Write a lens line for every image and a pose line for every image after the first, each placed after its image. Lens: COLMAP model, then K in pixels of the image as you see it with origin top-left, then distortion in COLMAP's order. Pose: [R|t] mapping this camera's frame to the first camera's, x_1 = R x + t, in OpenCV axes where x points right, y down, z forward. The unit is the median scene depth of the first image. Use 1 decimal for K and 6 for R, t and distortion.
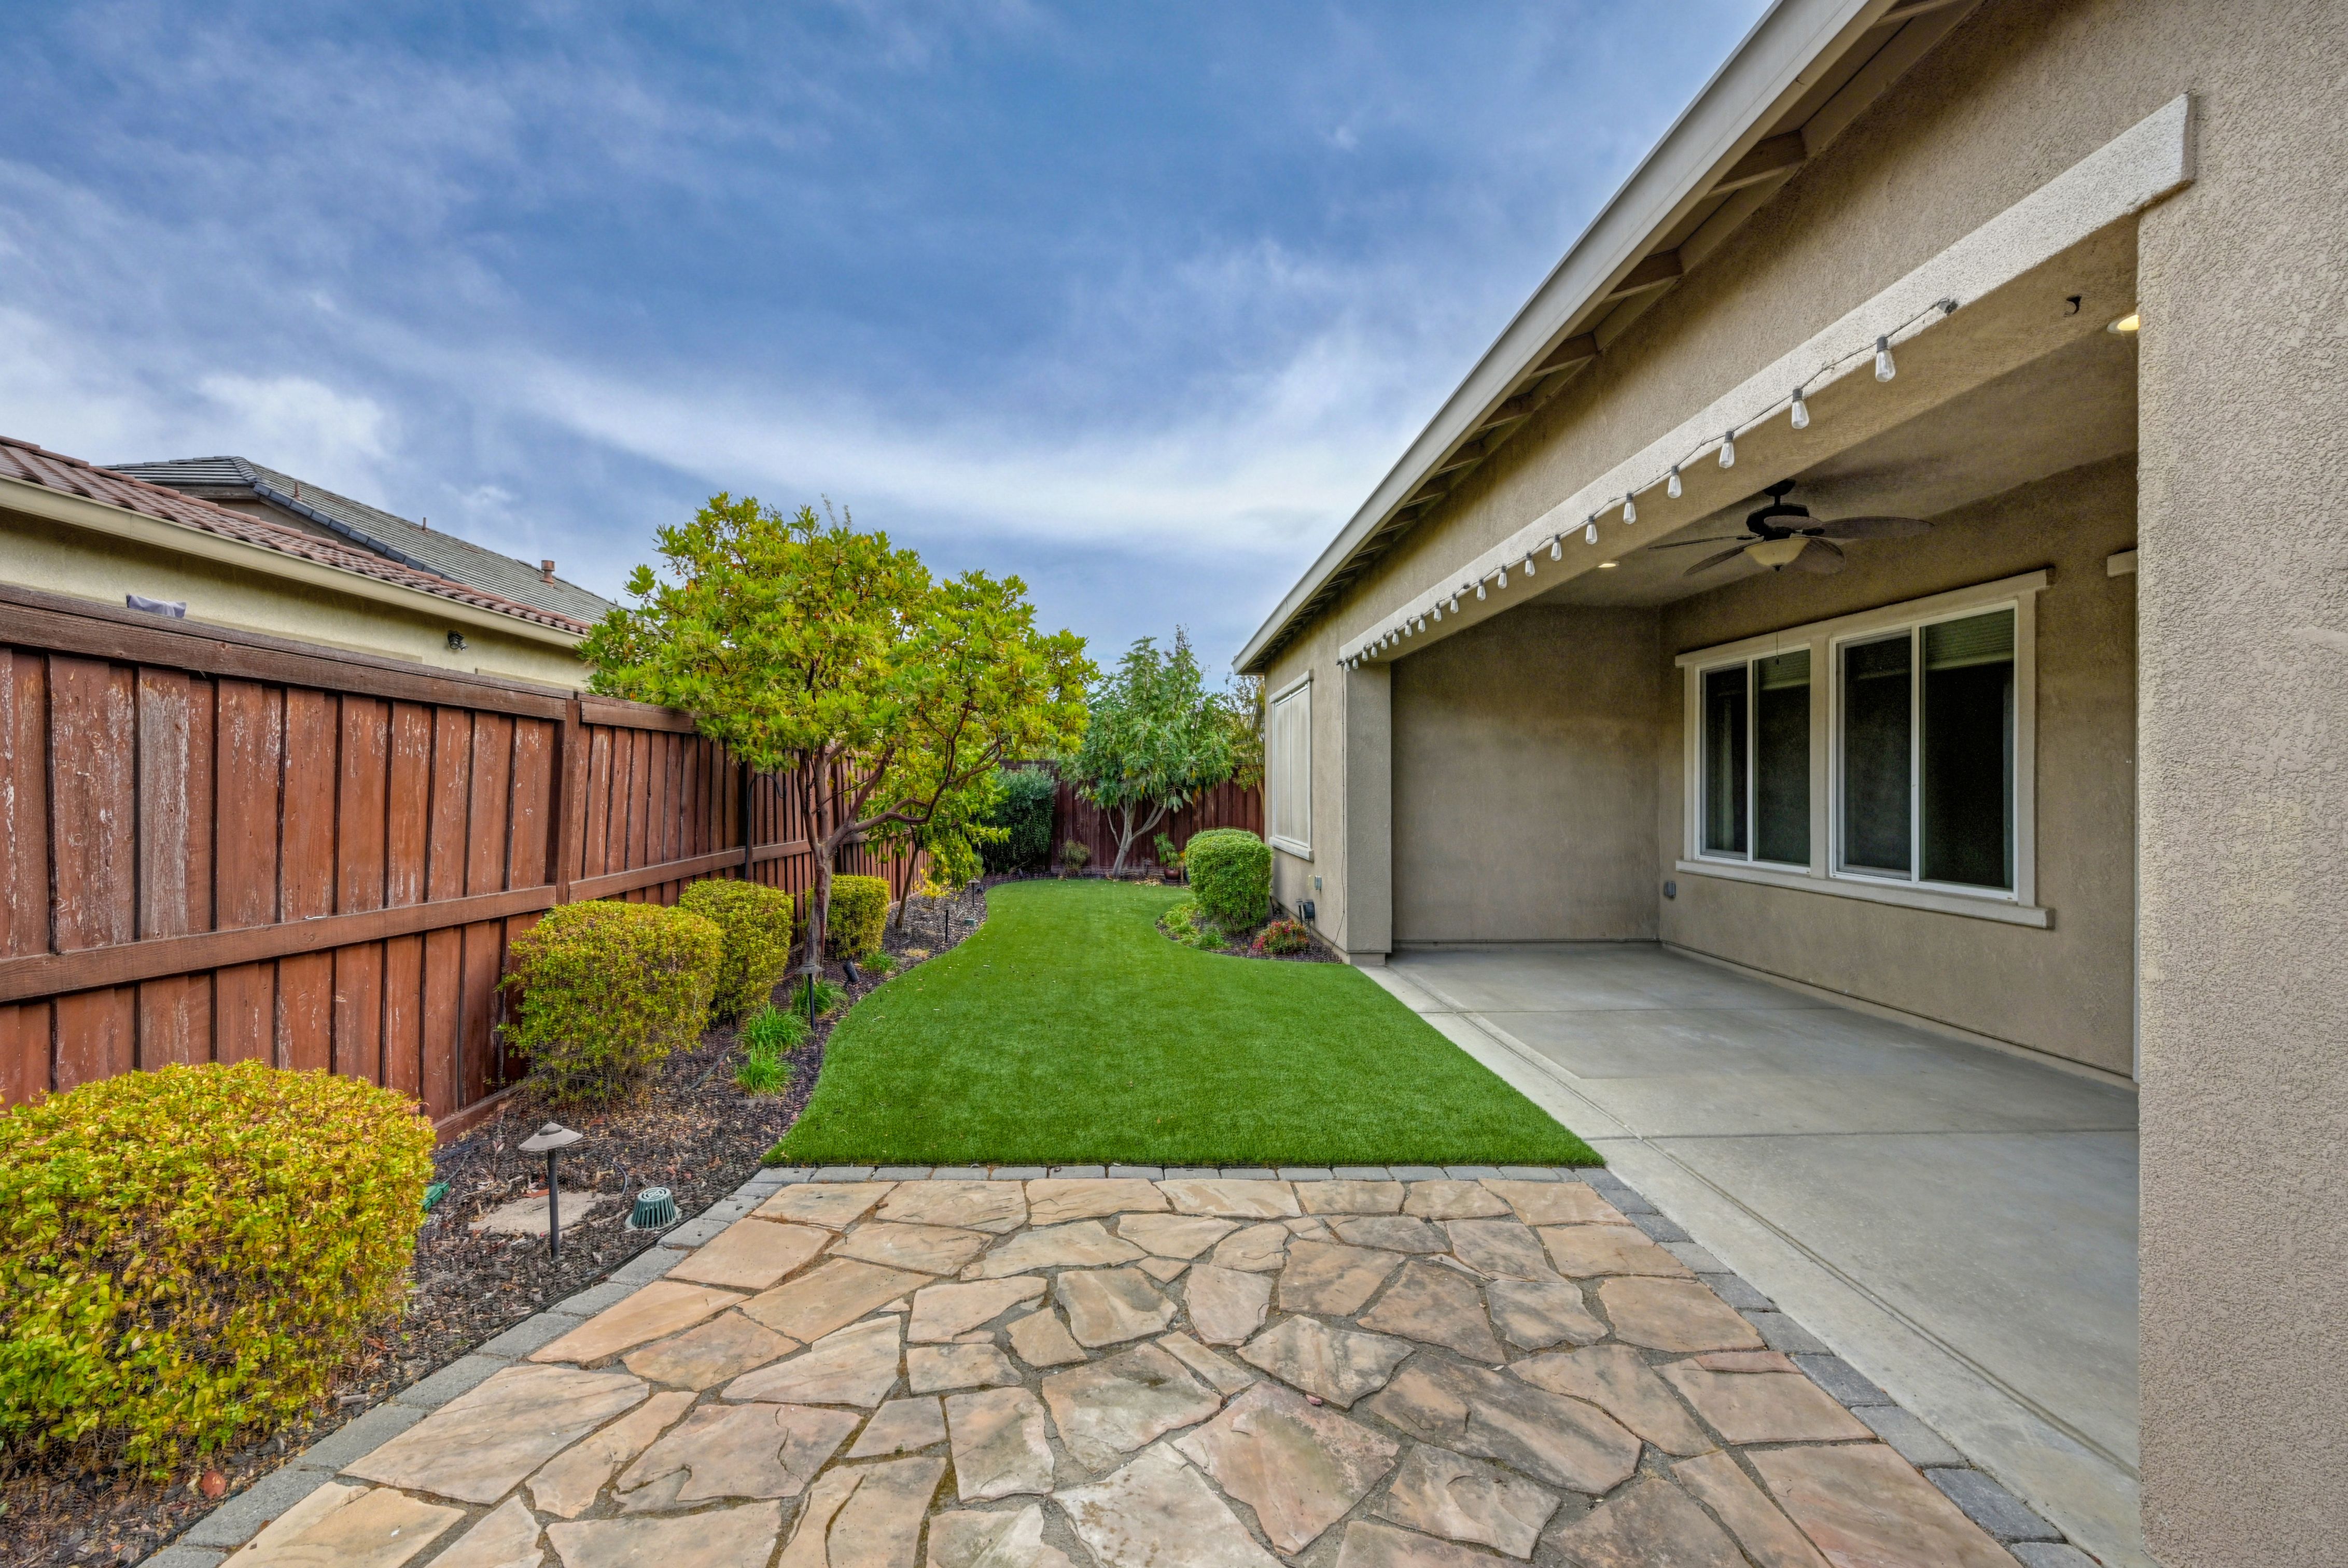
lens RADIAL K [[1014.4, 0, 1171.6], [0, 1014.4, 775.8], [0, 0, 1]] dist [0.005958, 0.000572]
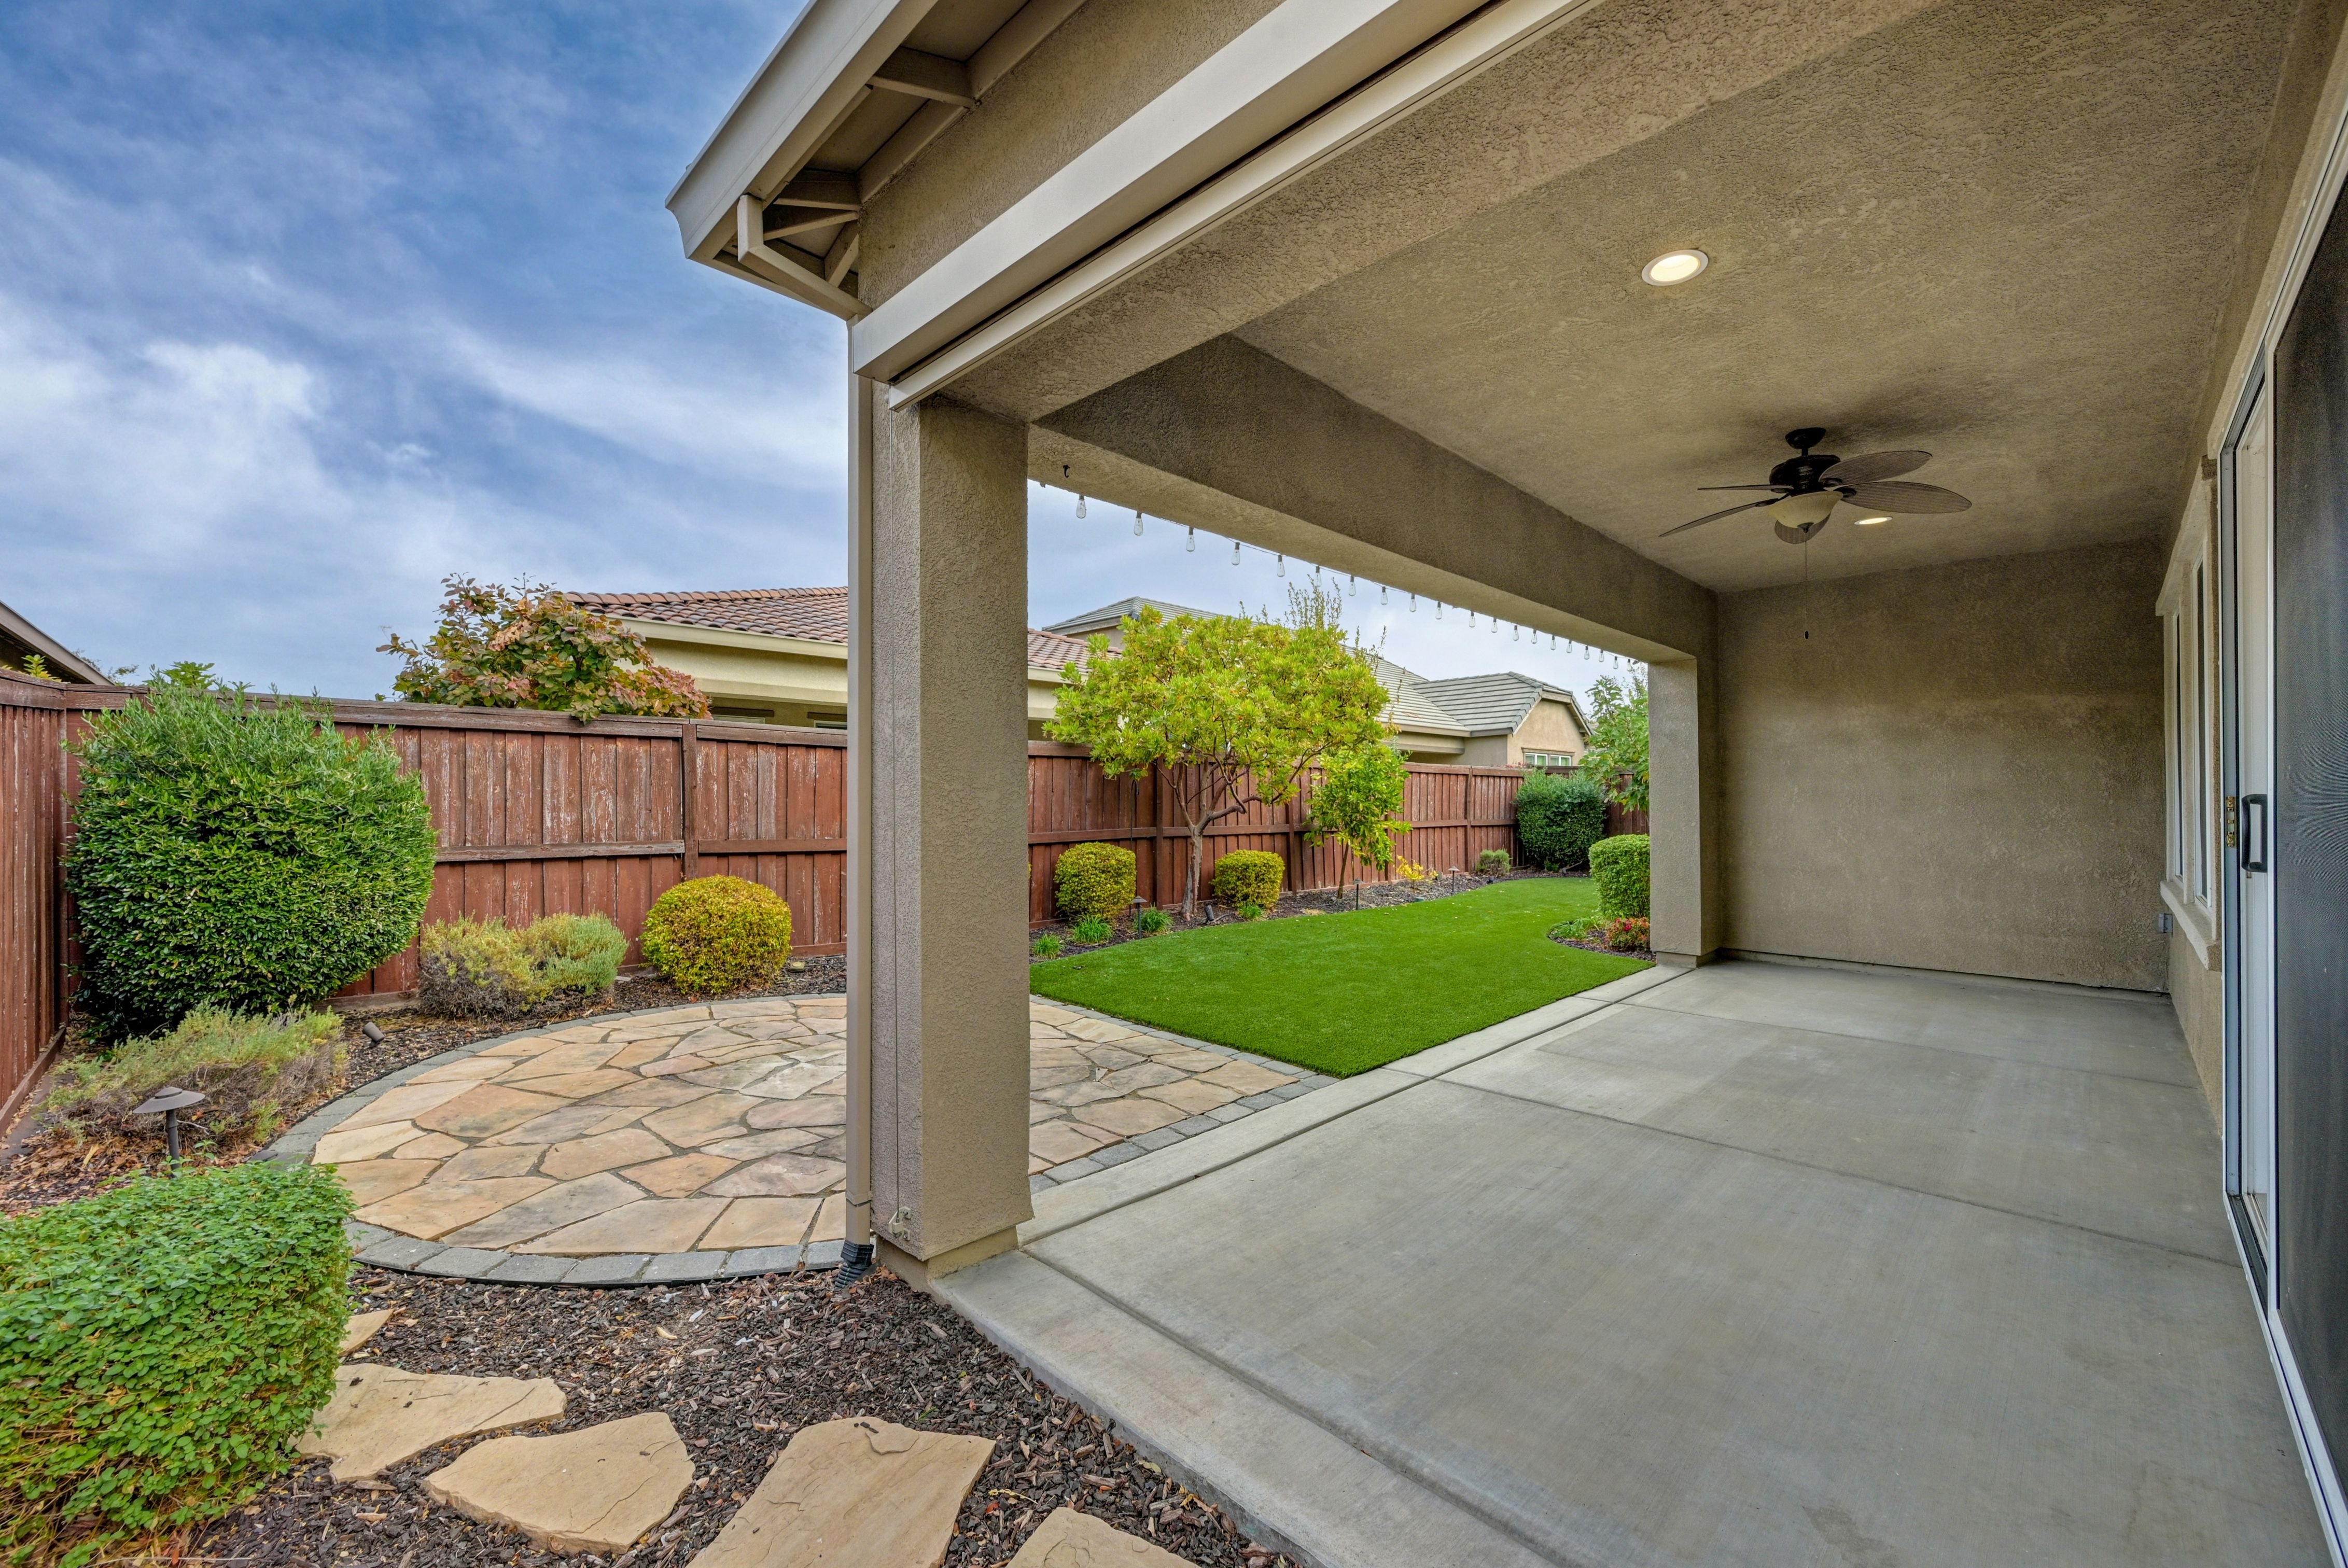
lens RADIAL K [[926.4, 0, 1174.0], [0, 926.4, 784.0], [0, 0, 1]] dist [-0.000987, 0.000453]
pose [[0.676701, -0.012521, -0.736151, 1.285054], [0.009203, 0.999921, -0.008548, 0.030676], [0.736200, -0.000990, 0.676763, 0.080013]]
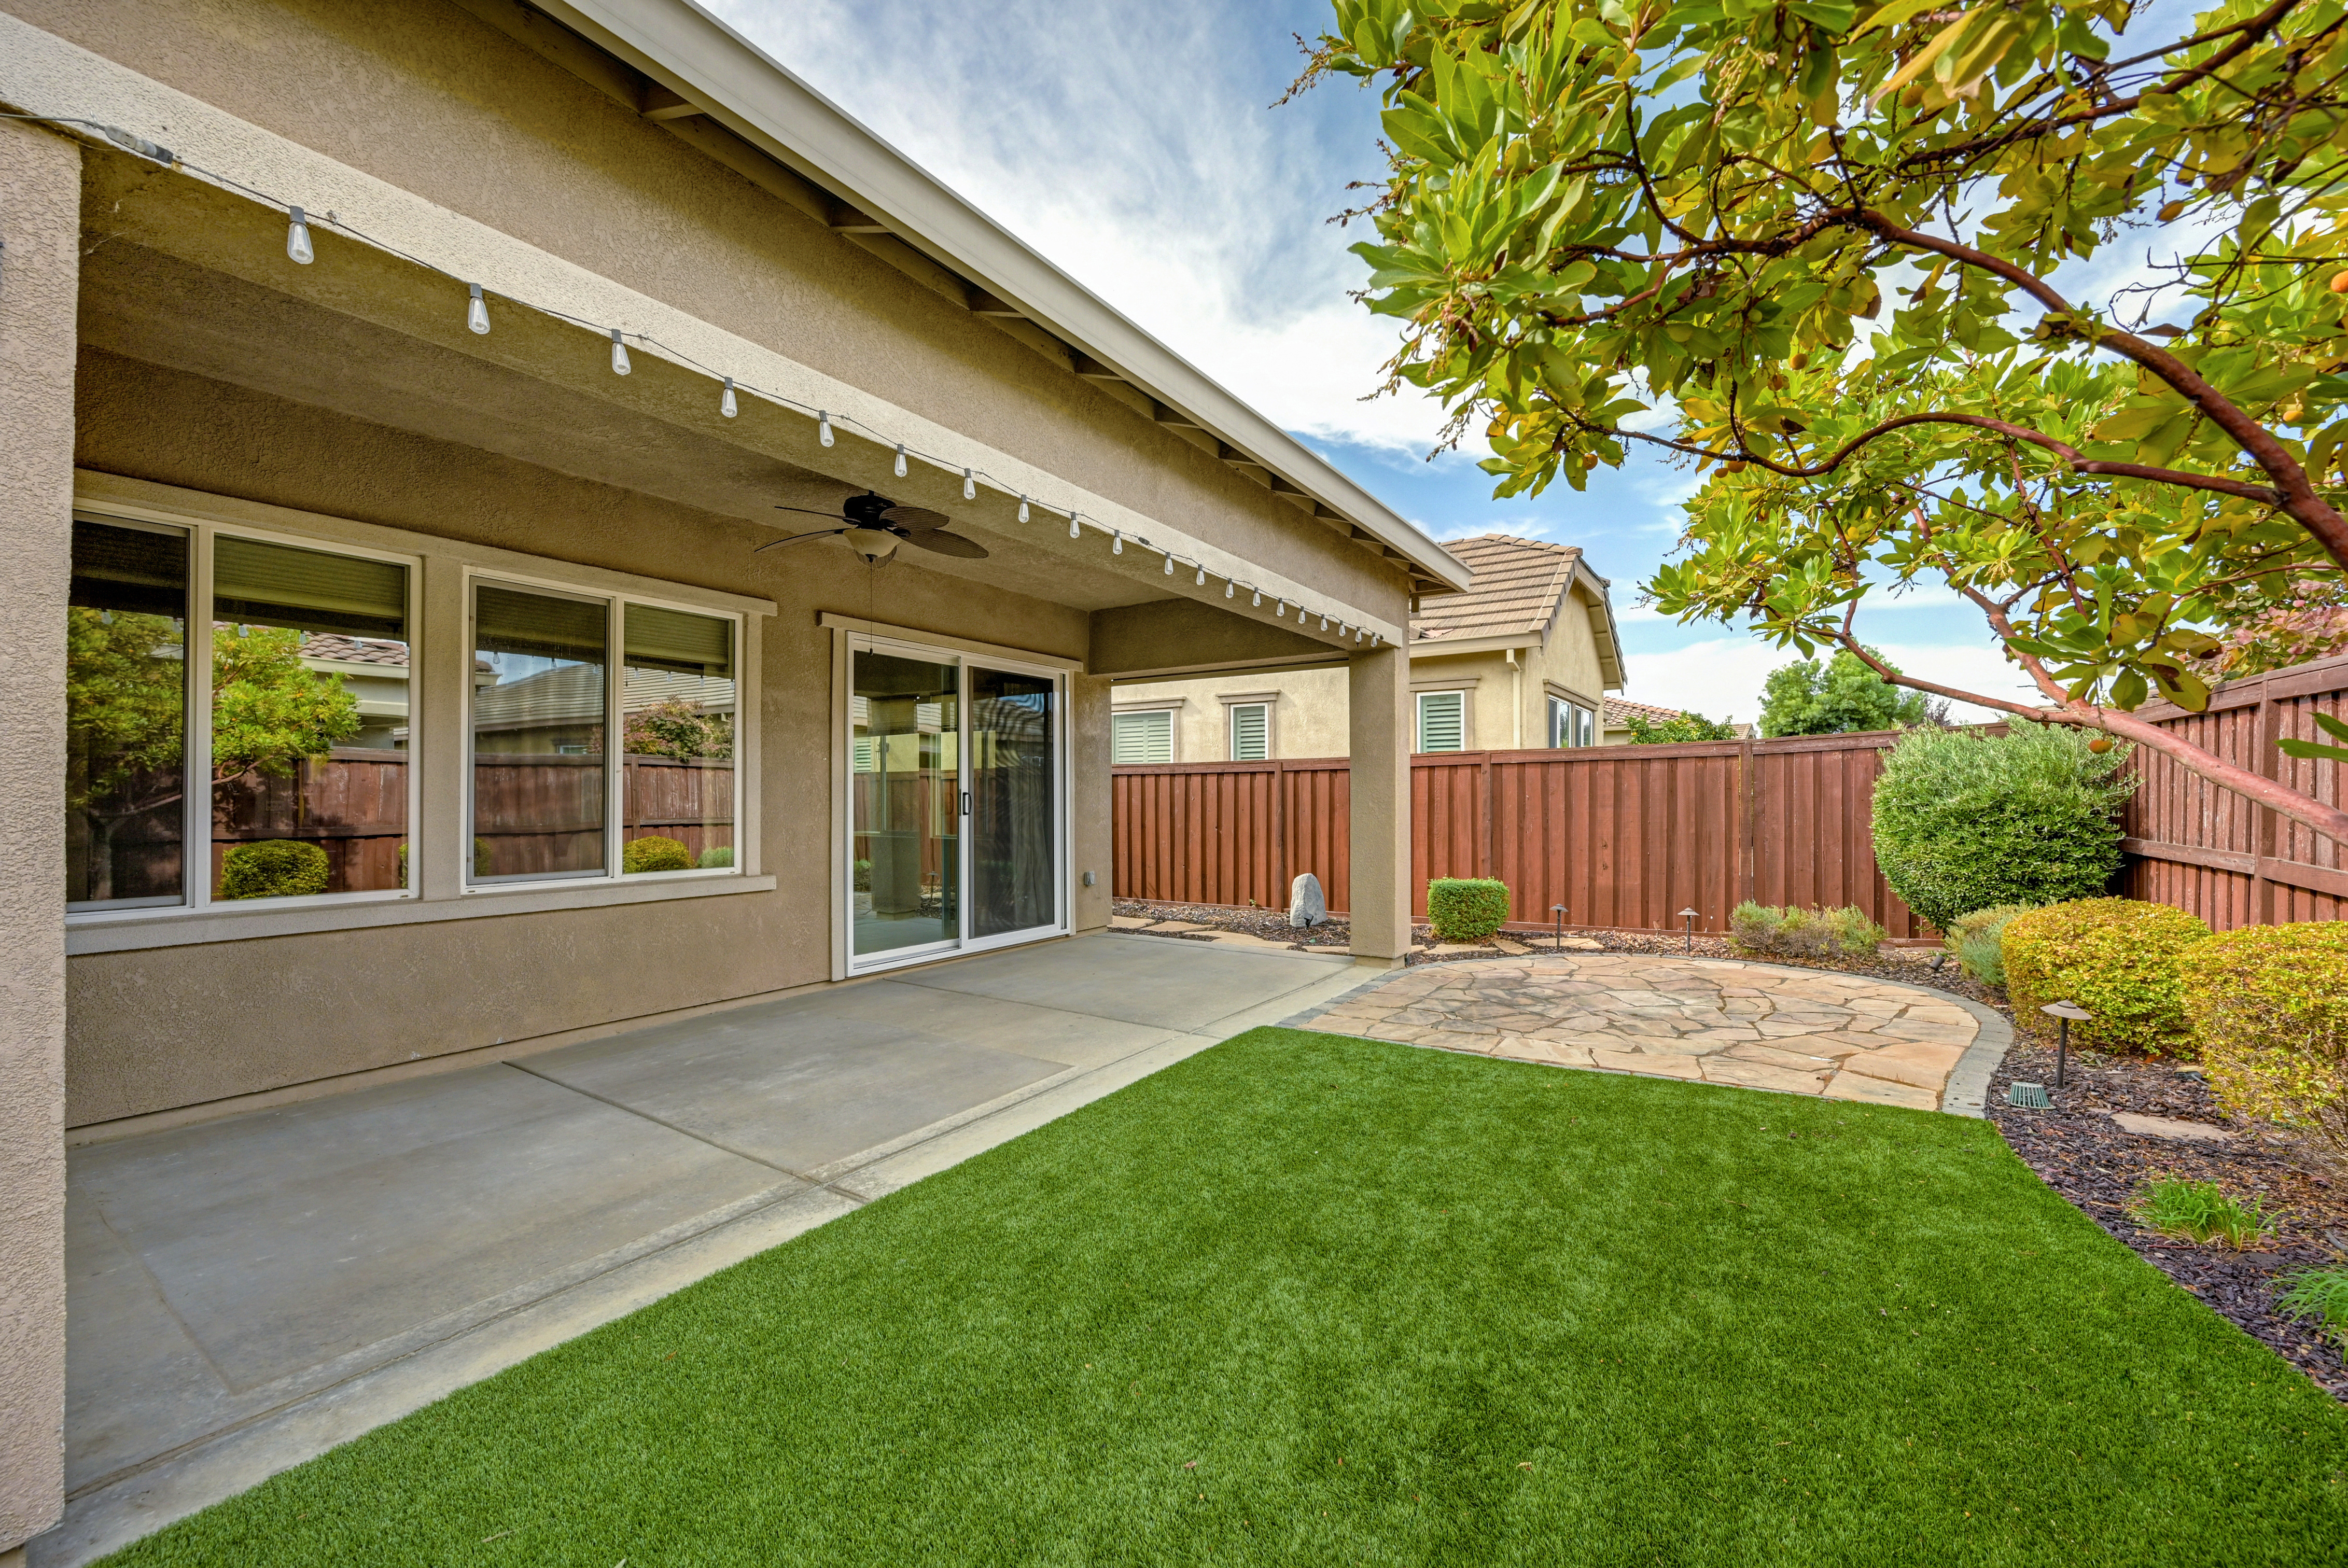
lens RADIAL K [[928.6, 0, 1178.1], [0, 928.6, 784.7], [0, 0, 1]] dist [0.001683, 0.000233]
pose [[-0.813707, 0.003758, 0.581263, -0.303752], [-0.007839, 0.999817, -0.017439, 0.056054], [-0.581222, -0.018747, -0.813529, 2.481907]]
